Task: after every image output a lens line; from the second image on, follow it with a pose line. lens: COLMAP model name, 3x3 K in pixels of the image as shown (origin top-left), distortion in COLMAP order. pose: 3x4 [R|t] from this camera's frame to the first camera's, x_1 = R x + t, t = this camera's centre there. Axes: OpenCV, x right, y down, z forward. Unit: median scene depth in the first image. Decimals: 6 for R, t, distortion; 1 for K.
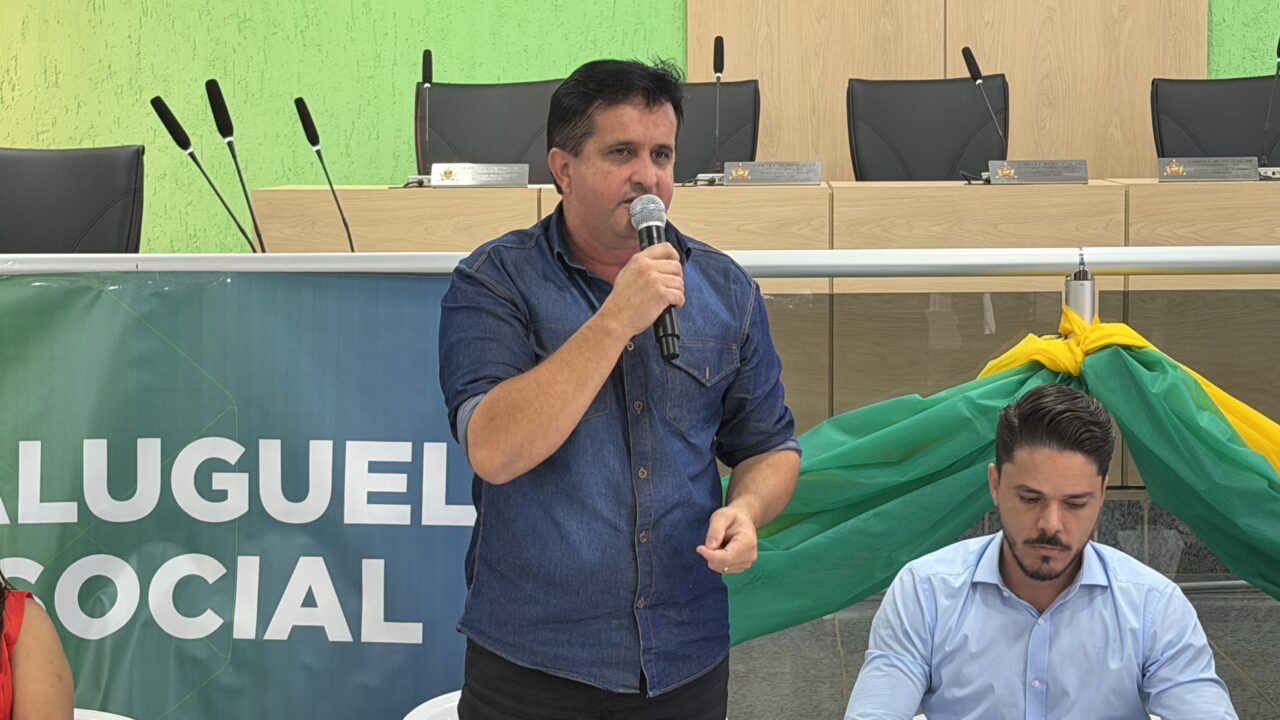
lens RADIAL K [[2862.6, 0, 649.3], [0, 2862.6, 359.2], [0, 0, 1]] dist [0.114587, 0.000000]
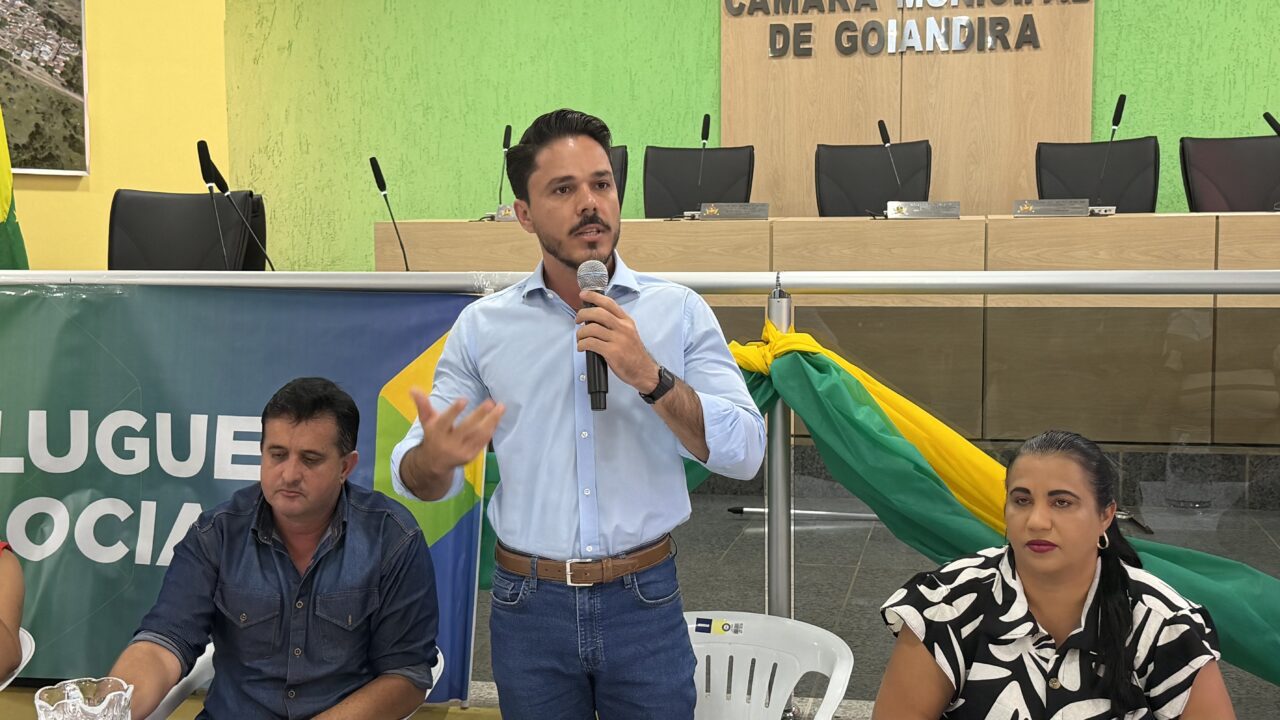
lens RADIAL K [[1726.0, 0, 623.9], [0, 1726.0, 368.6], [0, 0, 1]] dist [0.119381, 0.000000]
pose [[0.987701, 0.015089, -0.155625, 0.136387], [-0.011026, 0.999576, 0.026941, -0.011045], [0.155966, -0.024894, 0.987449, 0.168025]]
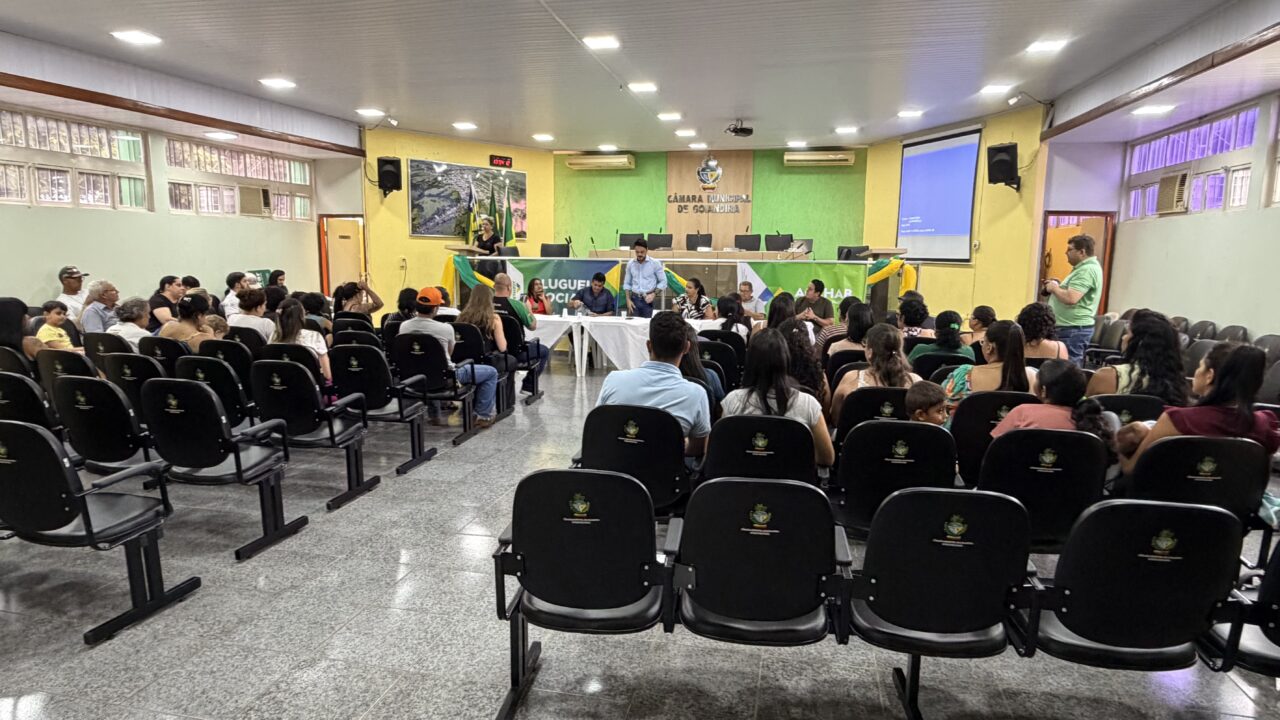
lens RADIAL K [[744.4, 0, 632.6], [0, 744.4, 358.3], [0, 0, 1]] dist [0.008739, 0.001345]
pose [[0.983937, 0.042081, -0.173485, 0.305977], [-0.027314, 0.995865, 0.086643, 0.044059], [0.176413, -0.080512, 0.981018, -0.796473]]
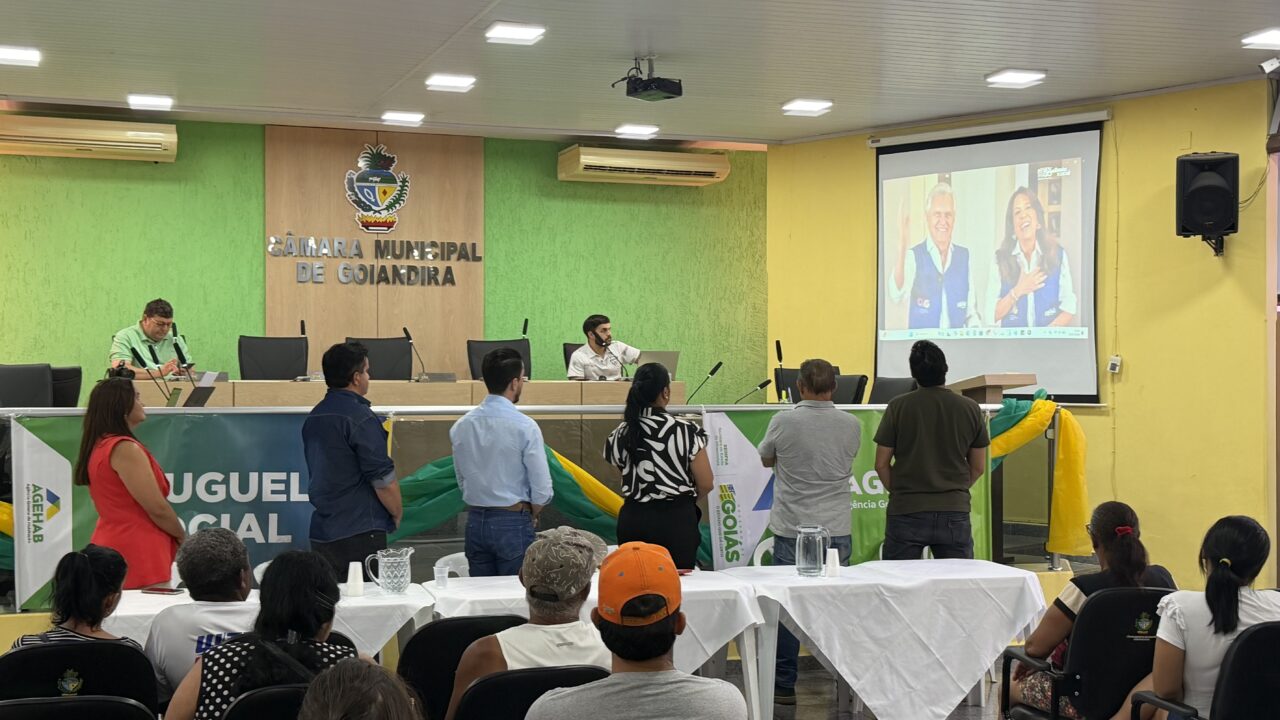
lens RADIAL K [[1612.5, 0, 648.2], [0, 1612.5, 361.1], [0, 0, 1]] dist [0.151519, 0.000000]
pose [[0.933733, 0.012939, 0.357738, -0.224012], [0.012046, 0.997645, -0.067525, 0.021740], [-0.357769, 0.067360, 0.931378, -0.448005]]
